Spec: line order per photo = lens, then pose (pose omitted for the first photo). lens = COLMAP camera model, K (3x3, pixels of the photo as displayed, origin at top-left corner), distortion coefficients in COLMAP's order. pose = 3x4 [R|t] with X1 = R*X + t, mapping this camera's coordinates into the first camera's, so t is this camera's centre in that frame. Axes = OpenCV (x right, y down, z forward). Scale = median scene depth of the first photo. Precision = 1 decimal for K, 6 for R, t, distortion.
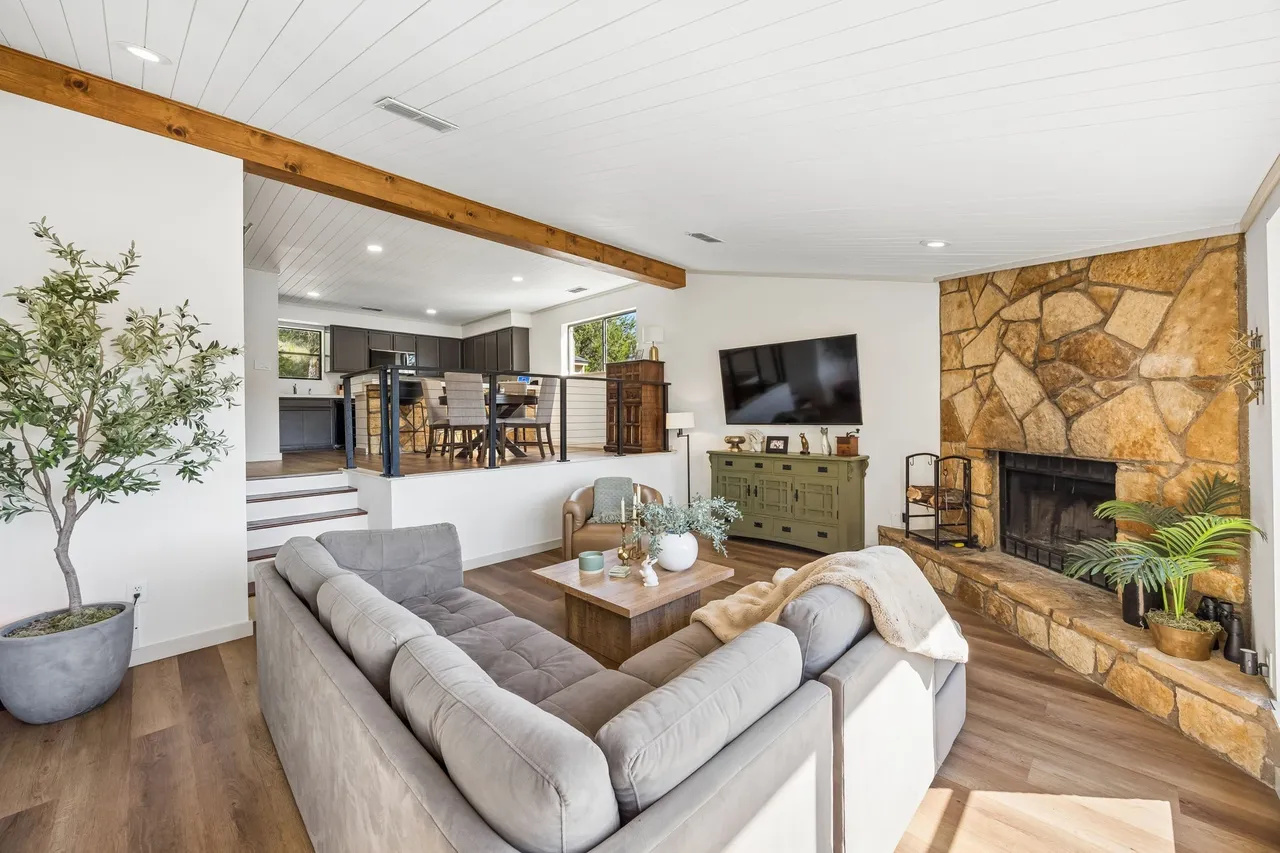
lens RADIAL K [[494.1, 0, 643.3], [0, 494.1, 419.5], [0, 0, 1]] dist [-0.001660, -0.000260]
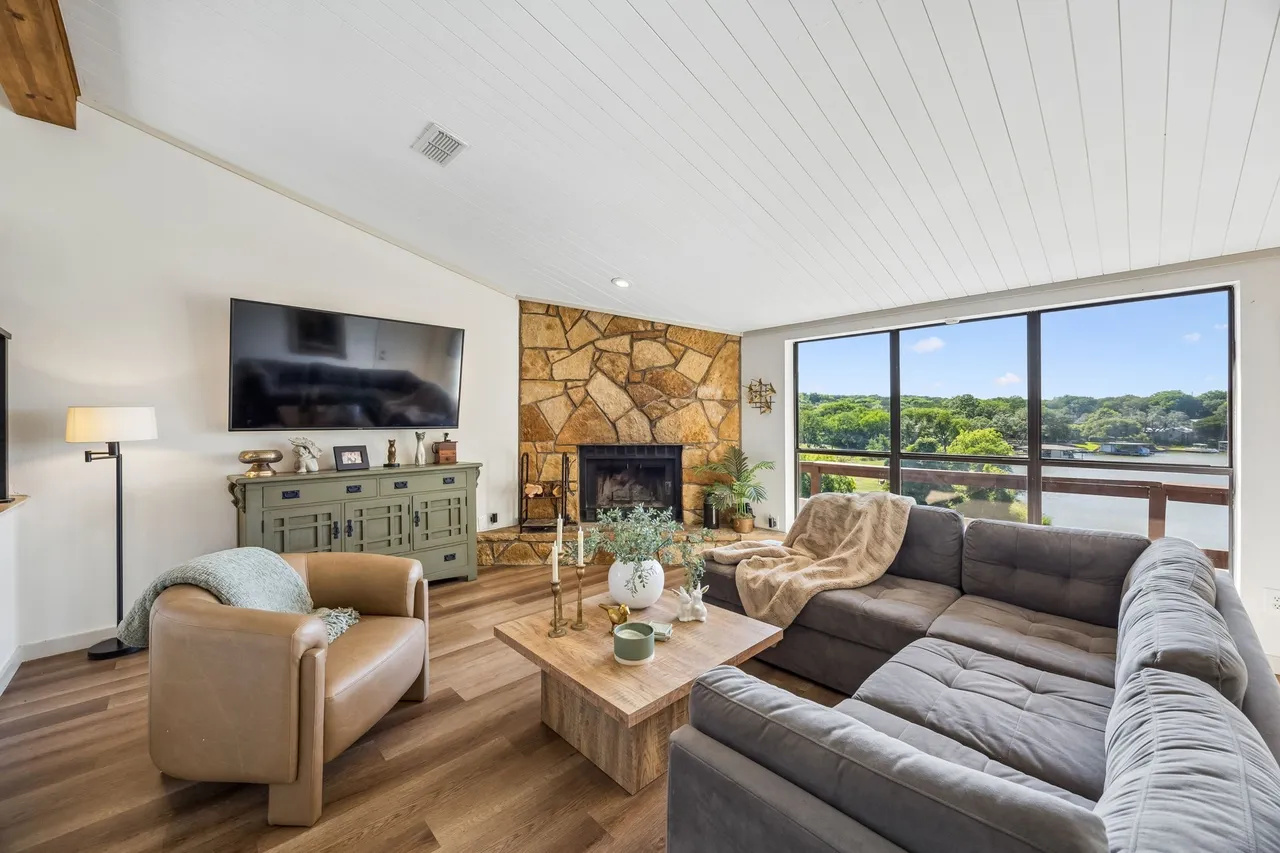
lens RADIAL K [[494.1, 0, 643.3], [0, 494.1, 419.5], [0, 0, 1]] dist [-0.001660, -0.000260]
pose [[0.028664, 0.014617, 0.999482, -0.653785], [0.009441, 0.999845, -0.014893, 0.016266], [-0.999545, 0.009863, 0.028521, 0.873430]]
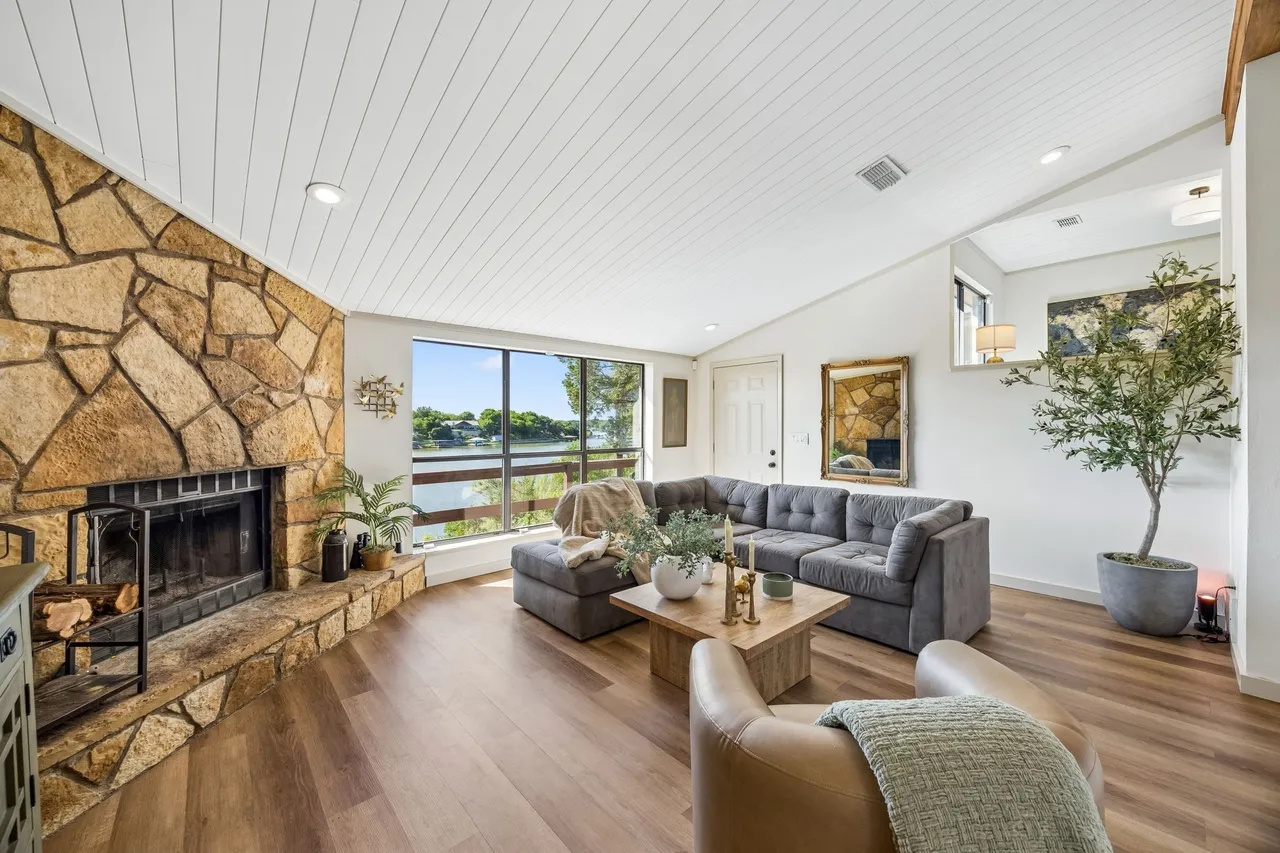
lens RADIAL K [[491.3, 0, 655.7], [0, 491.3, 424.5], [0, 0, 1]] dist [-0.001978, -0.000488]
pose [[-0.999034, 0.019956, 0.039146, 0.062597], [0.020136, 0.999788, 0.004192, 0.004031], [-0.039054, 0.004976, -0.999225, 1.663610]]
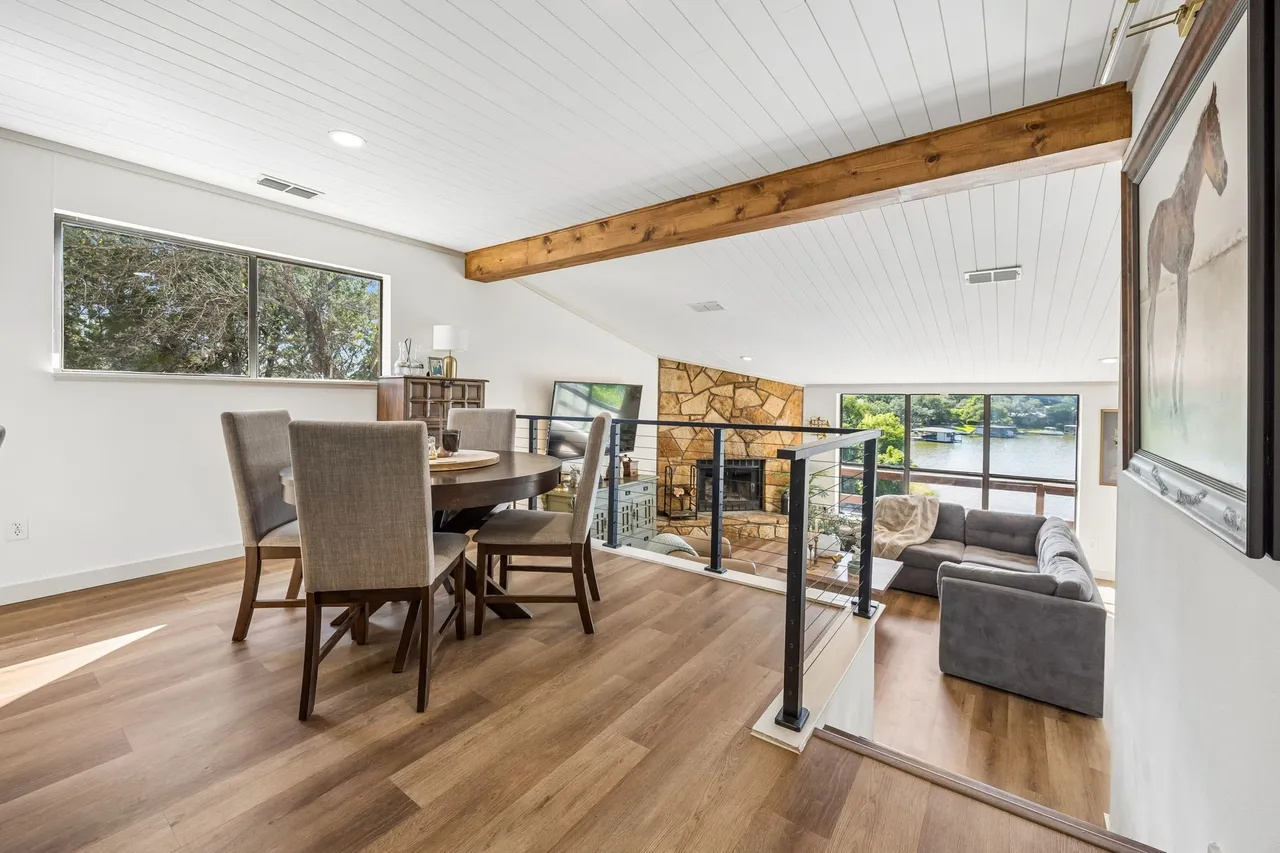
lens RADIAL K [[512.5, 0, 643.4], [0, 512.5, 401.6], [0, 0, 1]] dist [-0.001128, -0.000181]
pose [[-0.145281, 0.005259, 0.989376, -1.324760], [-0.002285, 0.999981, -0.005651, -0.163119], [-0.989388, -0.003082, -0.145266, 1.639546]]
